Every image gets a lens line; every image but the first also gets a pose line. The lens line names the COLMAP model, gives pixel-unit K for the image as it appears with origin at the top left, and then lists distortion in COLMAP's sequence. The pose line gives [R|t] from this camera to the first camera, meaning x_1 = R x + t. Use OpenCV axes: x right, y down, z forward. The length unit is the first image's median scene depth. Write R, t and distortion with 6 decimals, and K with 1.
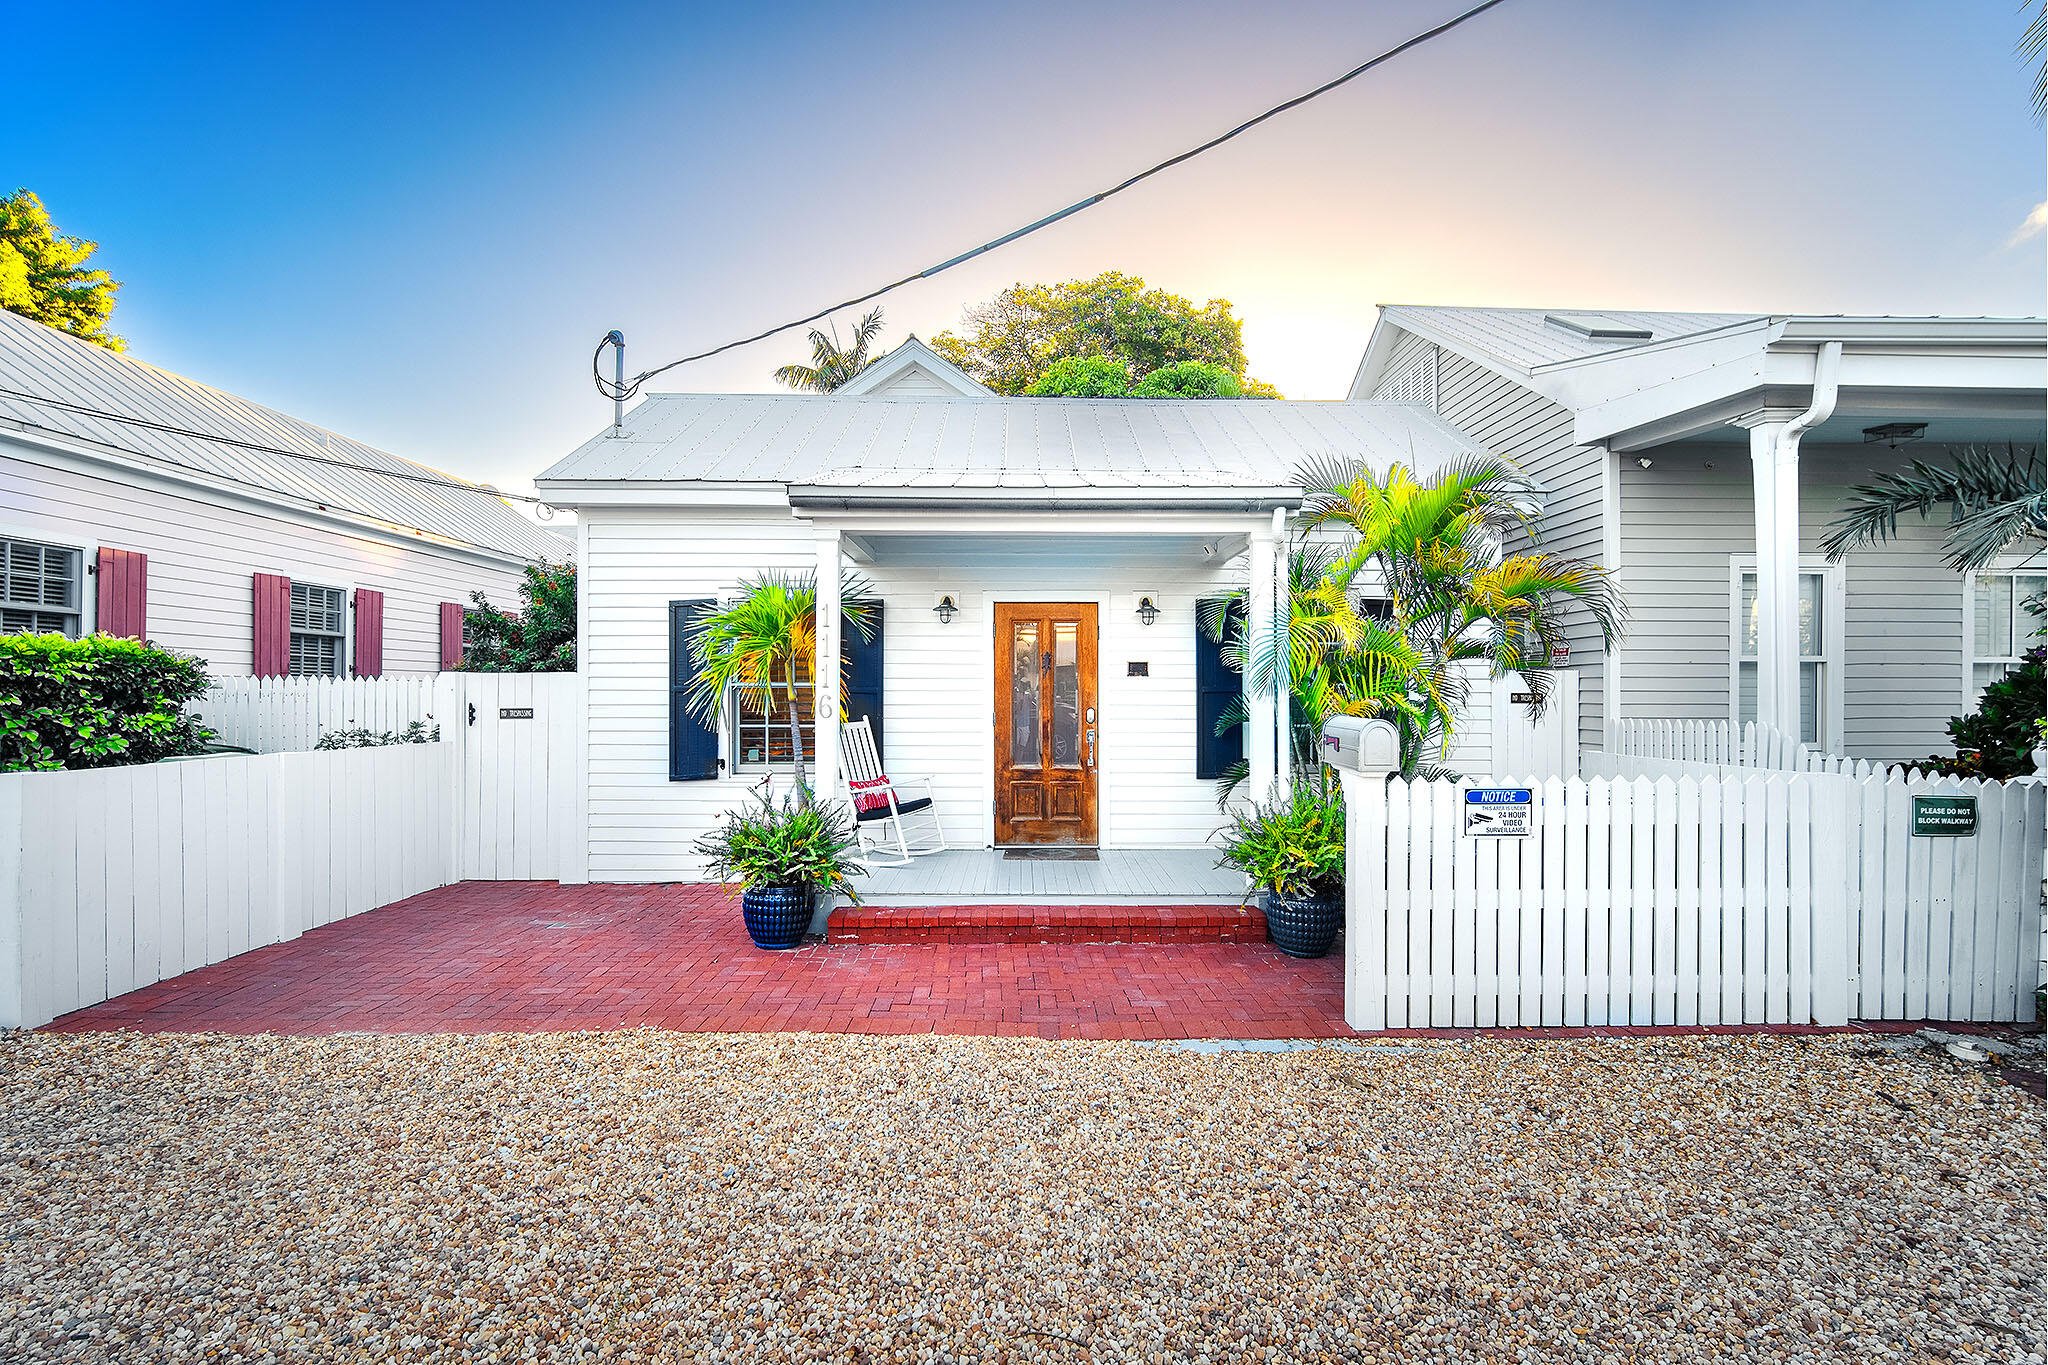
lens RADIAL K [[894.5, 0, 1028.8], [0, 894.5, 693.3], [0, 0, 1]] dist [-0.008311, 0.001670]
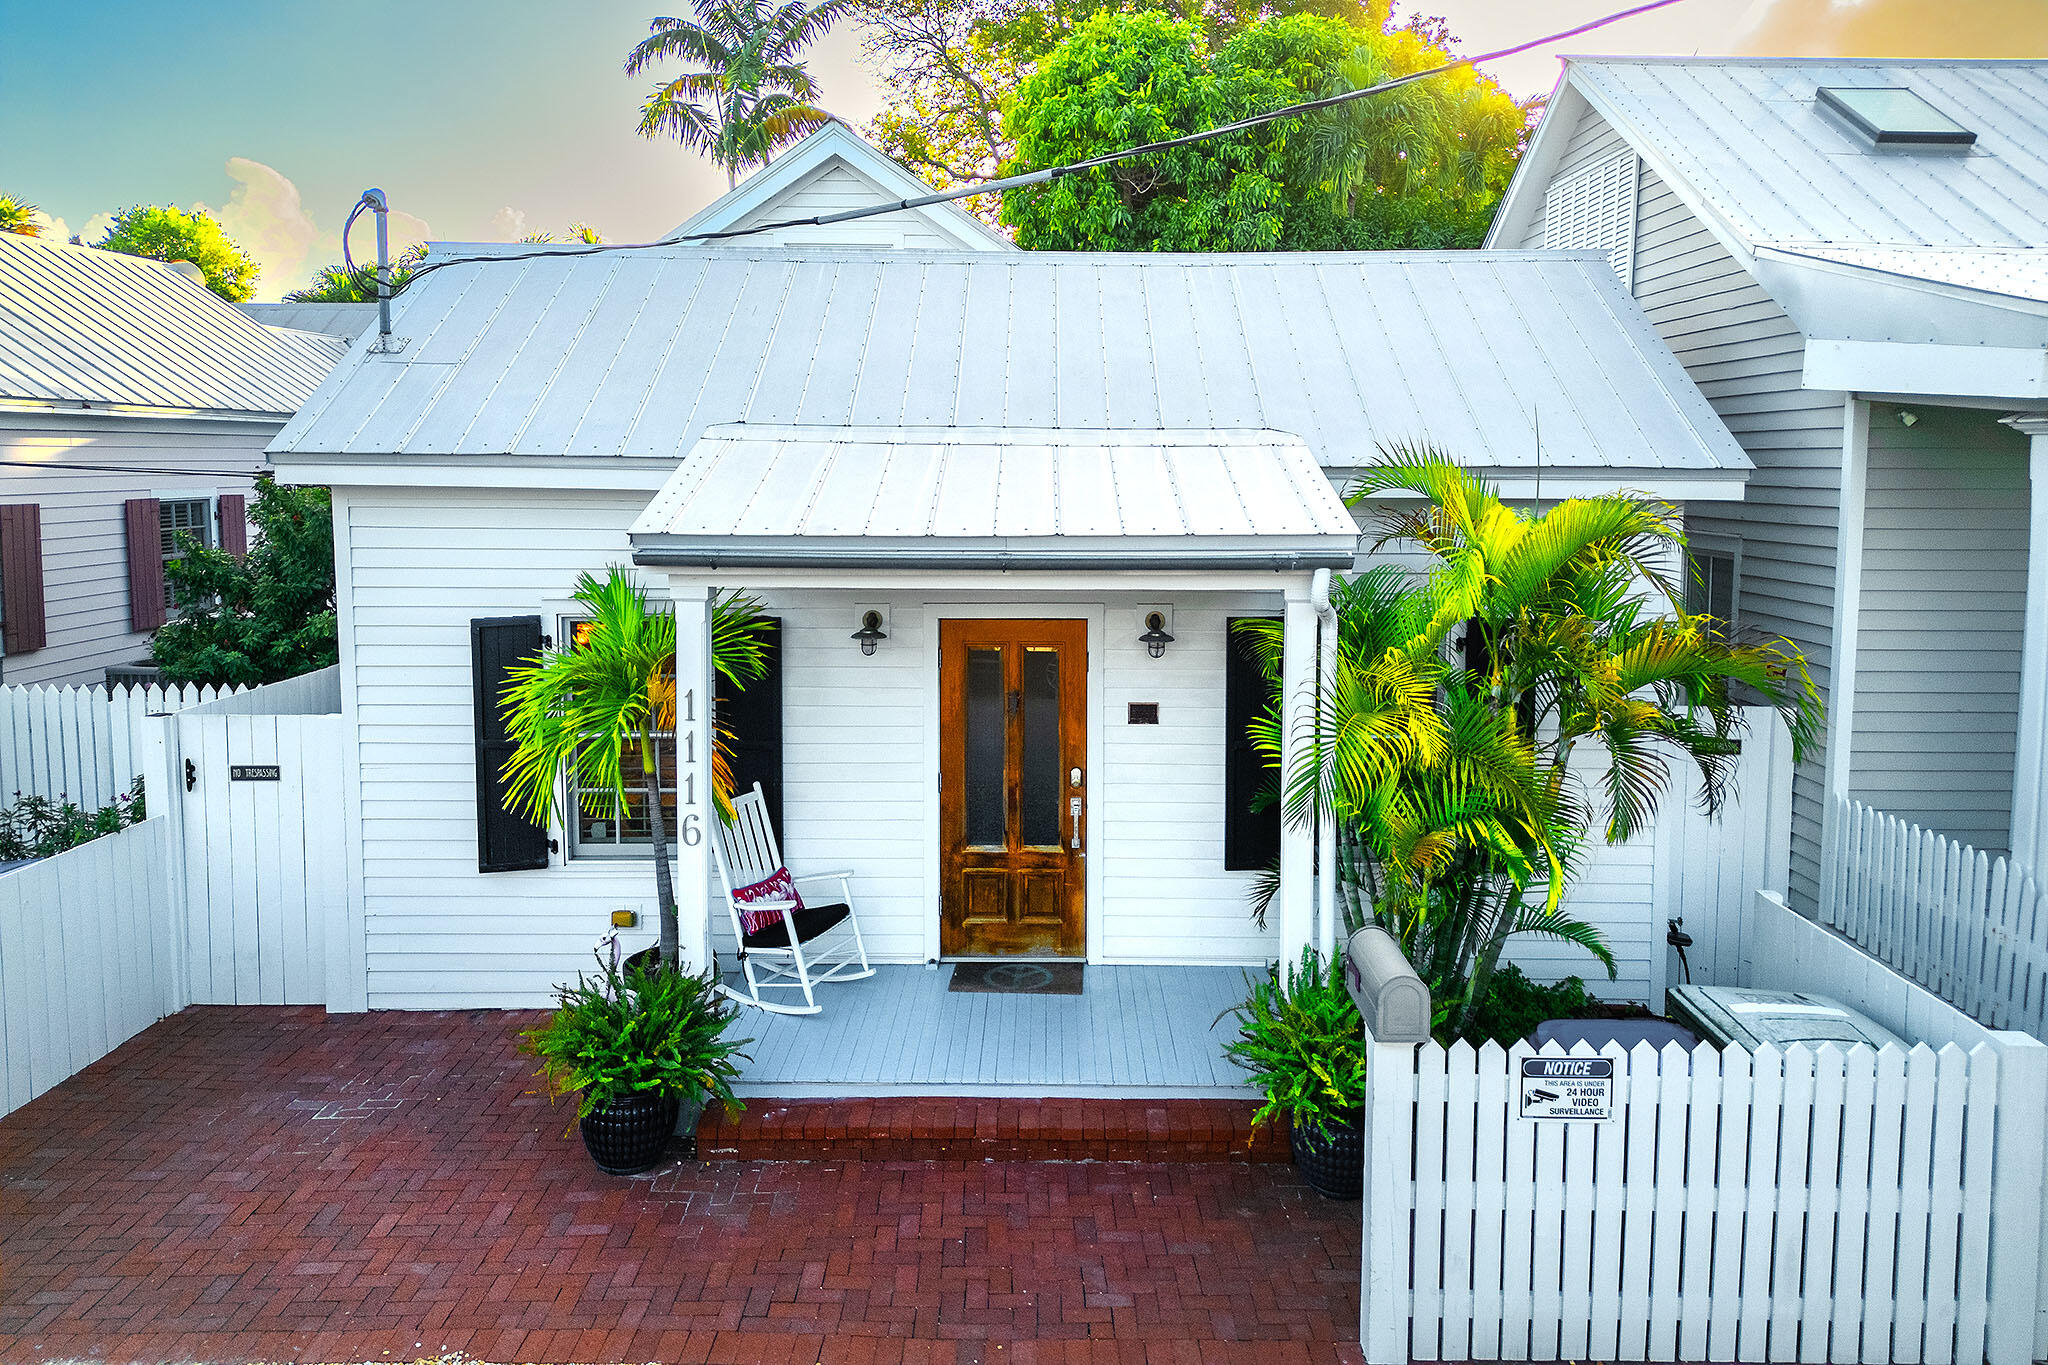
lens RADIAL K [[1398.5, 0, 1029.7], [0, 1398.5, 622.2], [0, 0, 1]] dist [0.059505, -0.035480]
pose [[0.999882, 0.005101, -0.014507, 0.049943], [-0.003732, 0.995672, 0.092861, -0.209024], [0.014918, -0.092796, 0.995573, -0.091577]]
